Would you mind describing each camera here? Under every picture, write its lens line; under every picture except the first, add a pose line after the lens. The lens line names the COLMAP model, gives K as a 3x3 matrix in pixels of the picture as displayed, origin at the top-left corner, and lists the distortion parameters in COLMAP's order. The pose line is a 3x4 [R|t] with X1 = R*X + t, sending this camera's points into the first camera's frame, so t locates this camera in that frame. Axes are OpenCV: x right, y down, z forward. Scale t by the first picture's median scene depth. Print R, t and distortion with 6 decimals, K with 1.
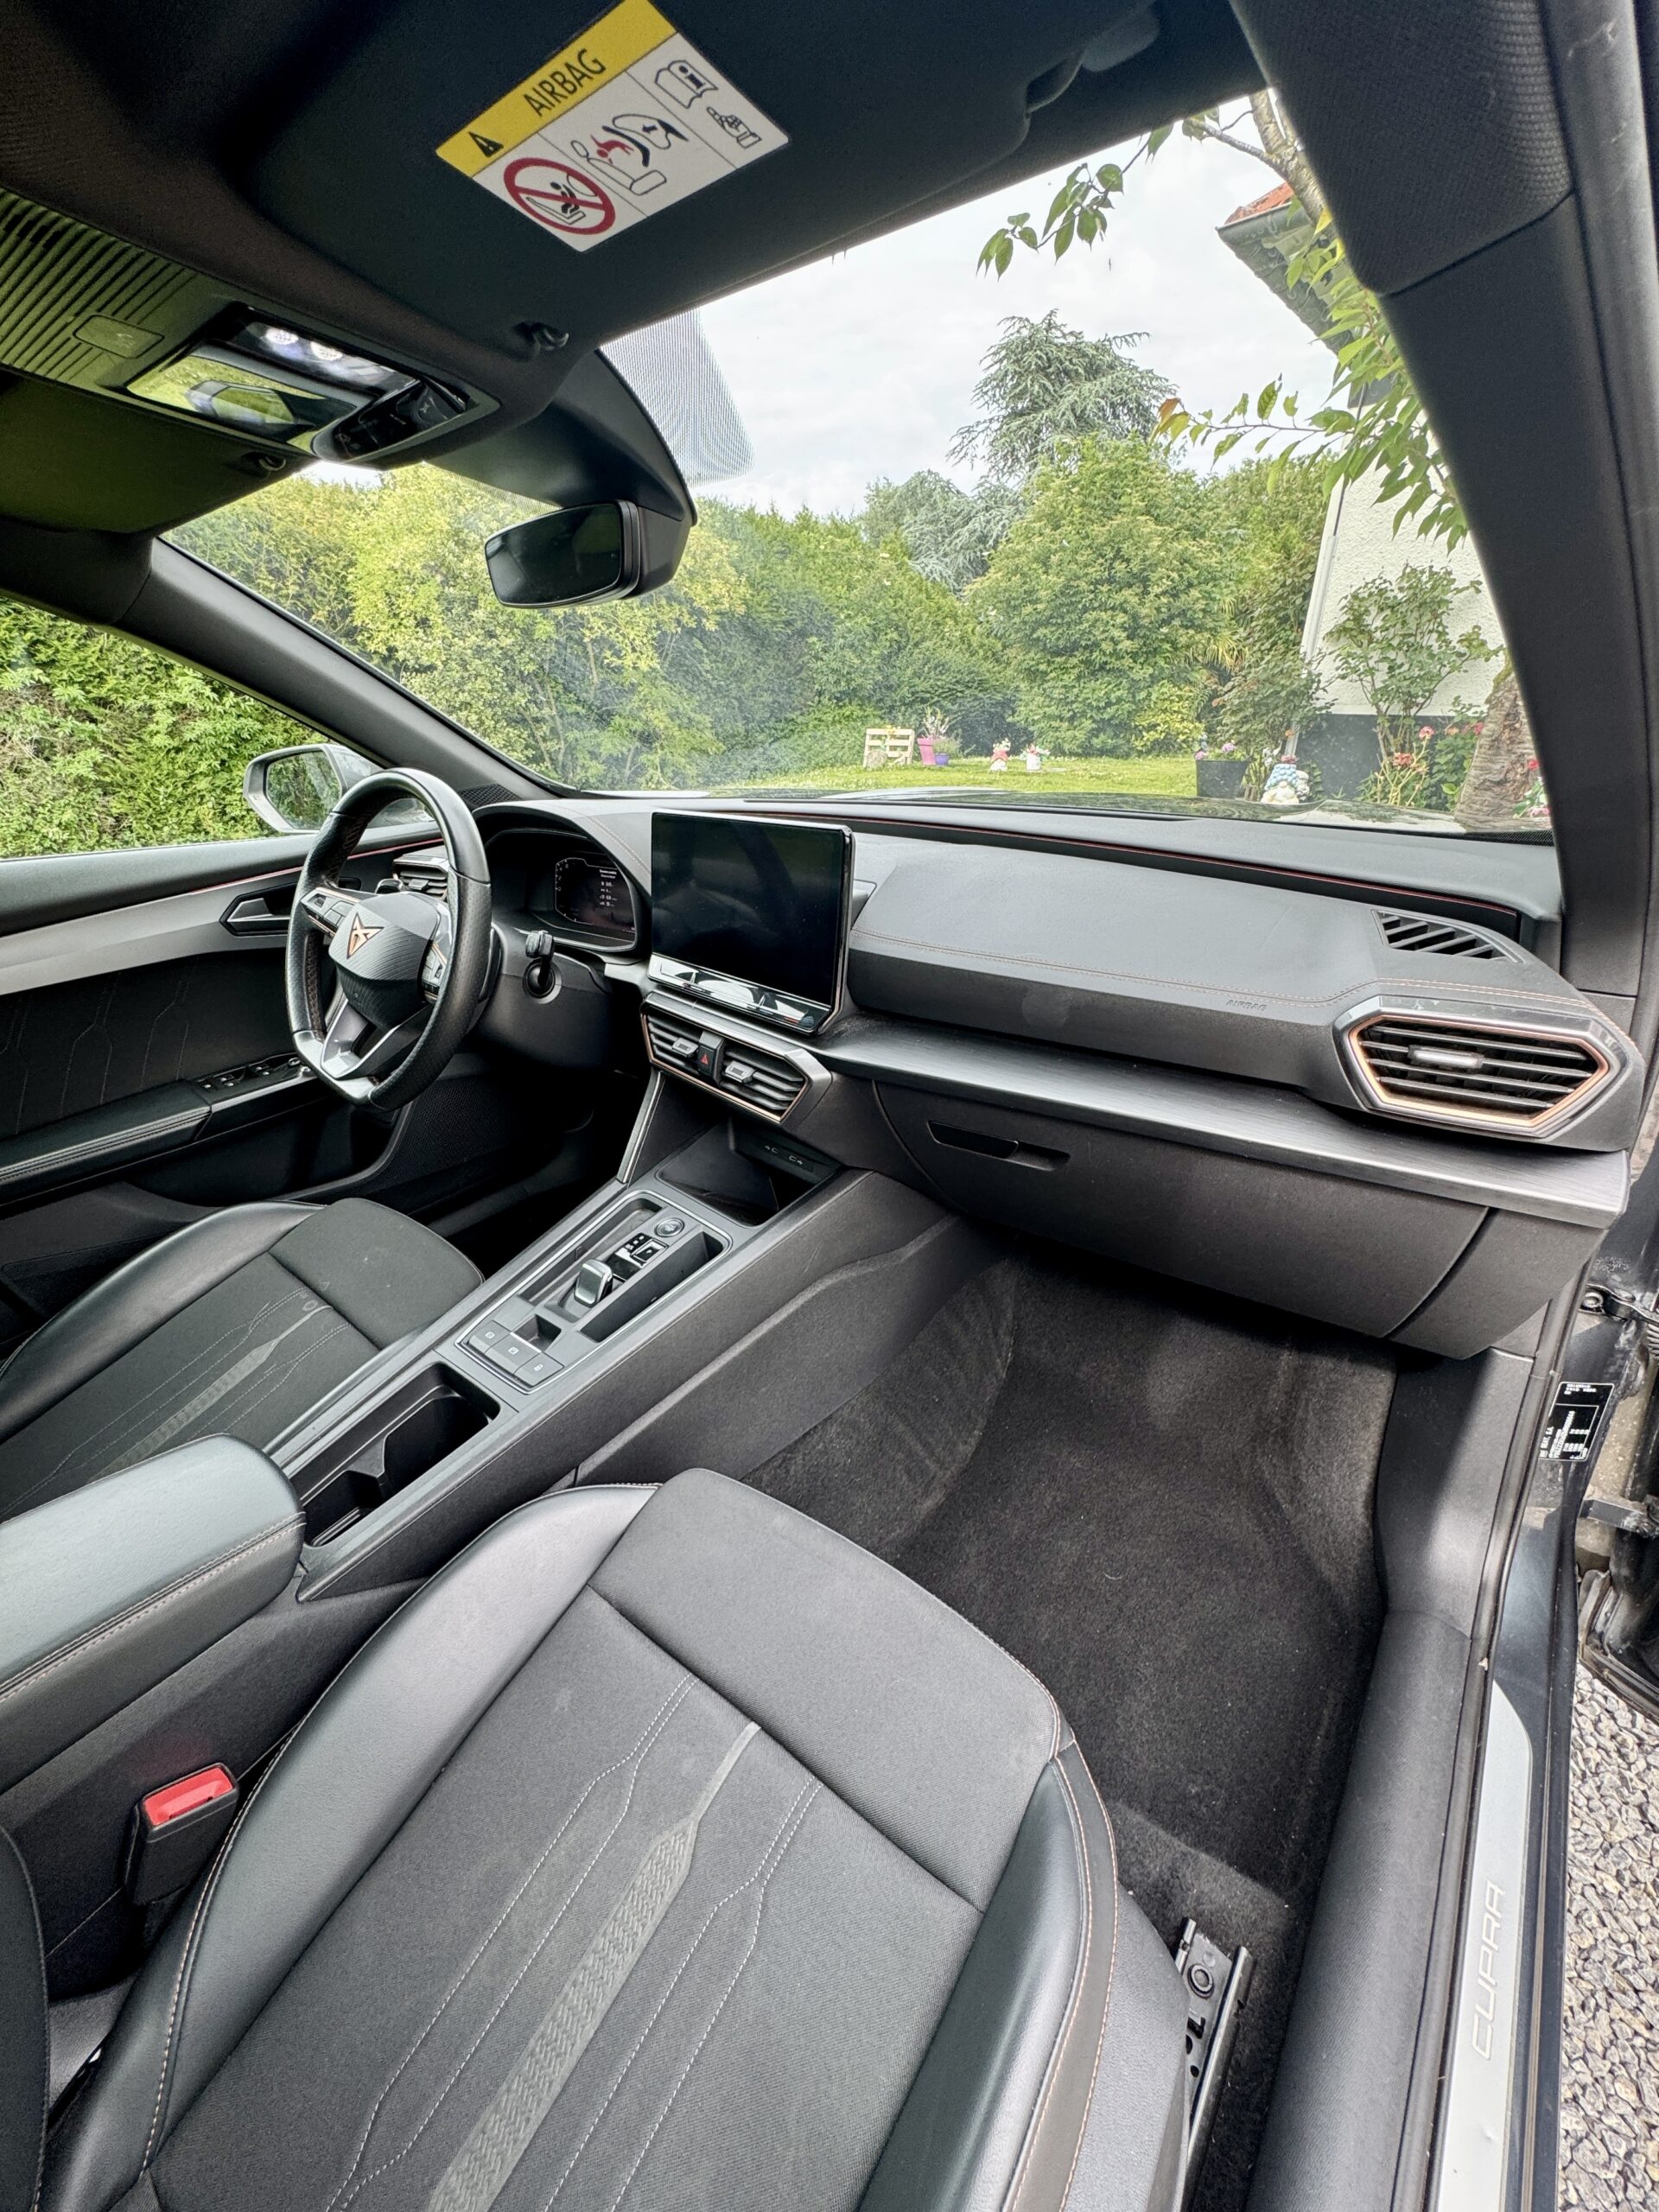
lens RADIAL K [[889.0, 0, 832.6], [0, 889.0, 1105.7], [0, 0, 1]] dist [-0.003782, 0.000355]
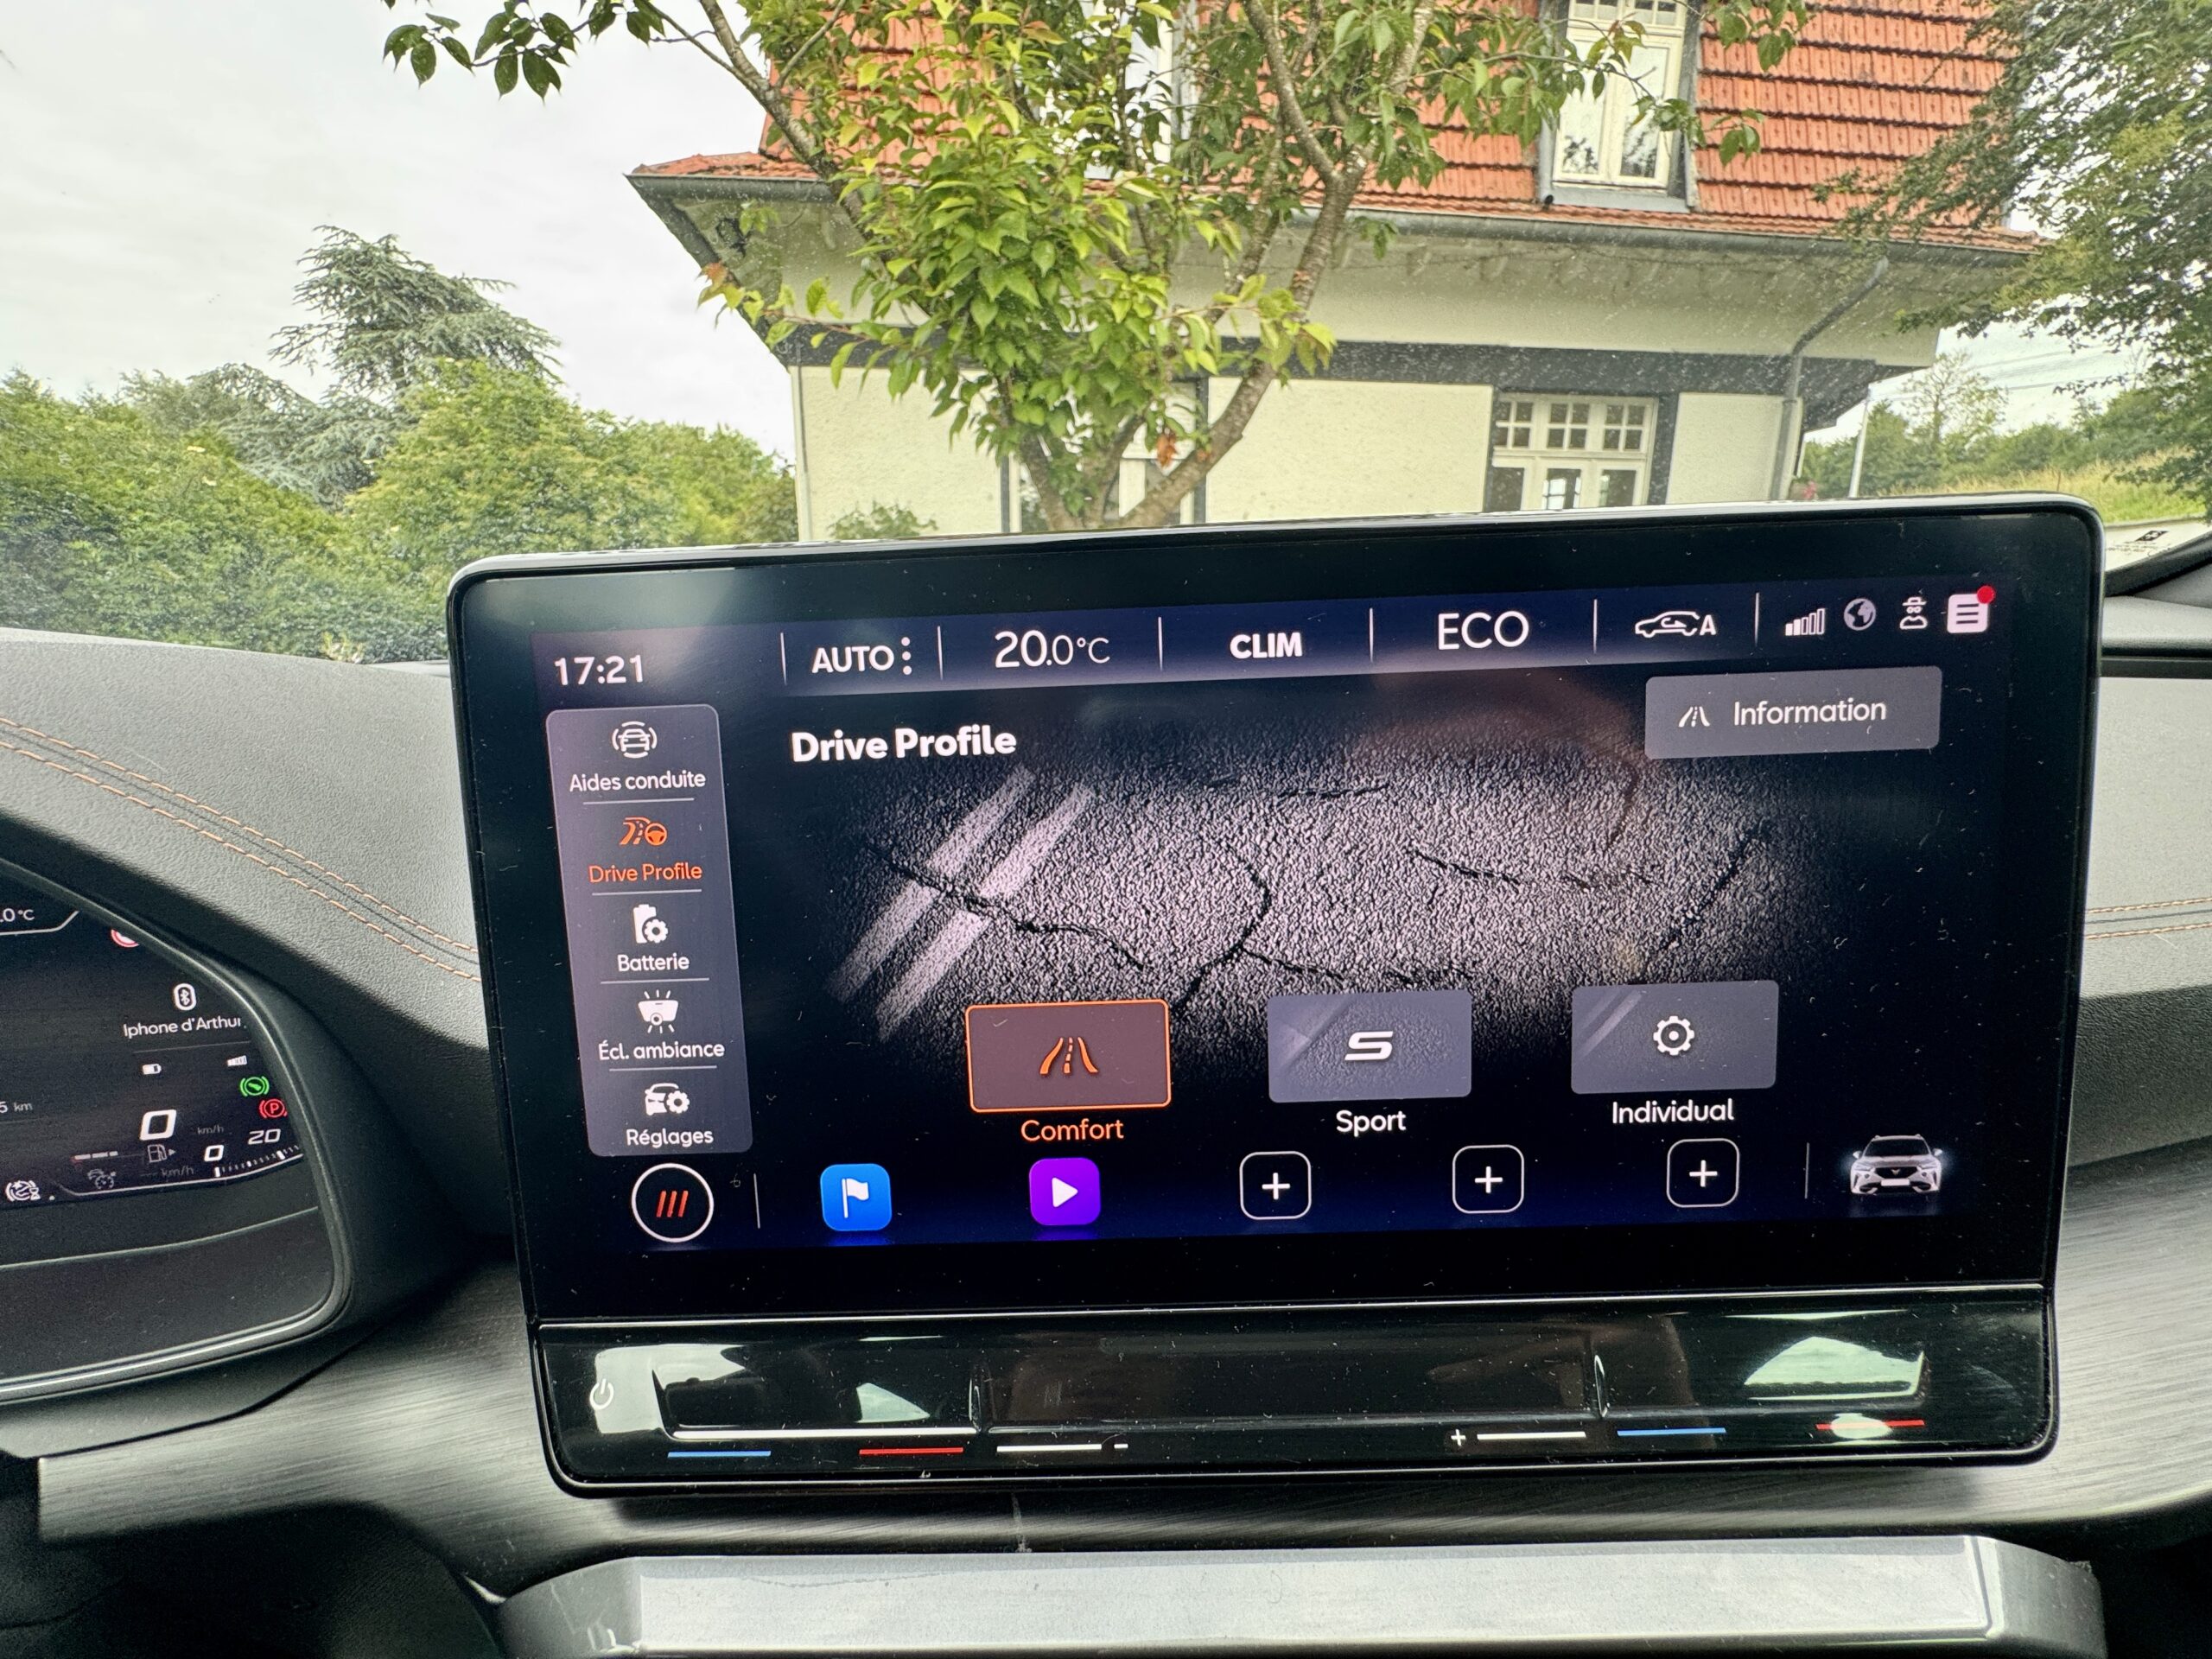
lens RADIAL K [[889.0, 0, 1101.6], [0, 889.0, 829.6], [0, 0, 1]] dist [-0.003782, 0.000355]
pose [[0.676167, -0.164742, 0.718093, -0.019052], [0.311760, 0.947094, -0.076279, -0.017779], [-0.667536, 0.275450, 0.691754, 0.063699]]
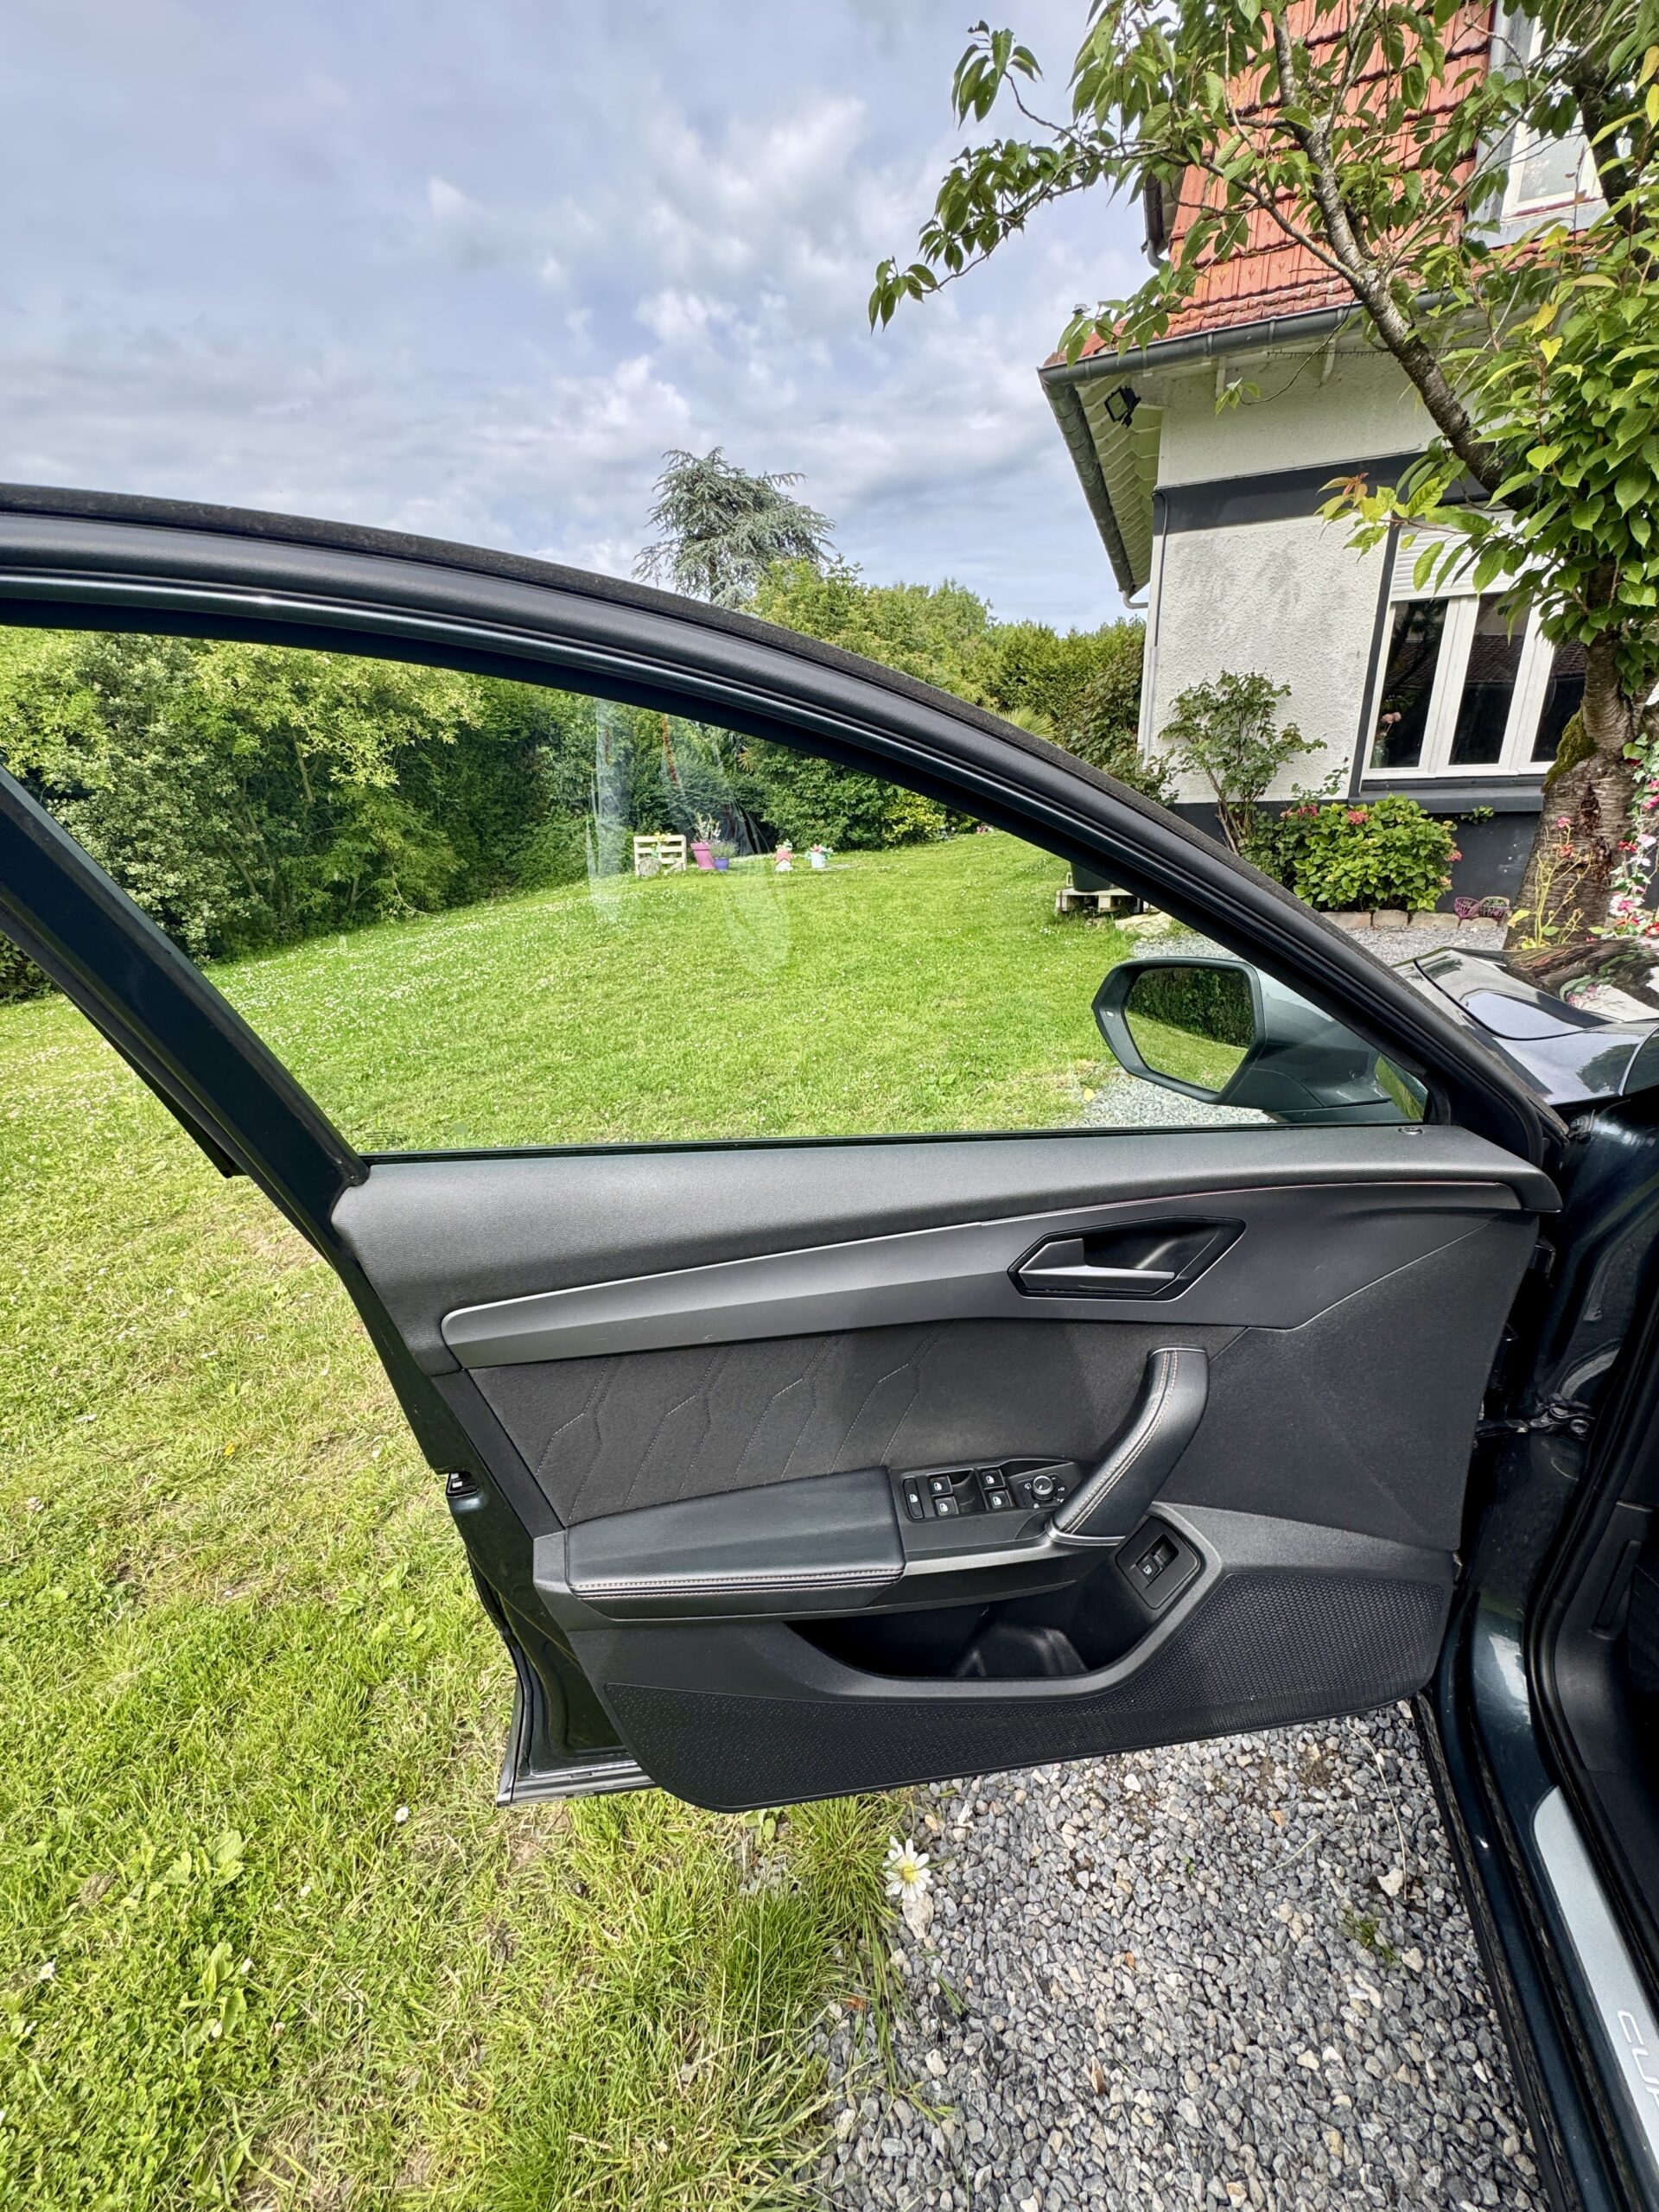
lens RADIAL K [[889.0, 0, 816.3], [0, 889.0, 1100.8], [0, 0, 1]] dist [-0.003782, 0.000355]
pose [[0.941160, -0.143556, 0.305958, -0.115199], [0.173887, 0.981970, -0.074153, -0.043025], [-0.289796, 0.122992, 0.949153, 0.076804]]
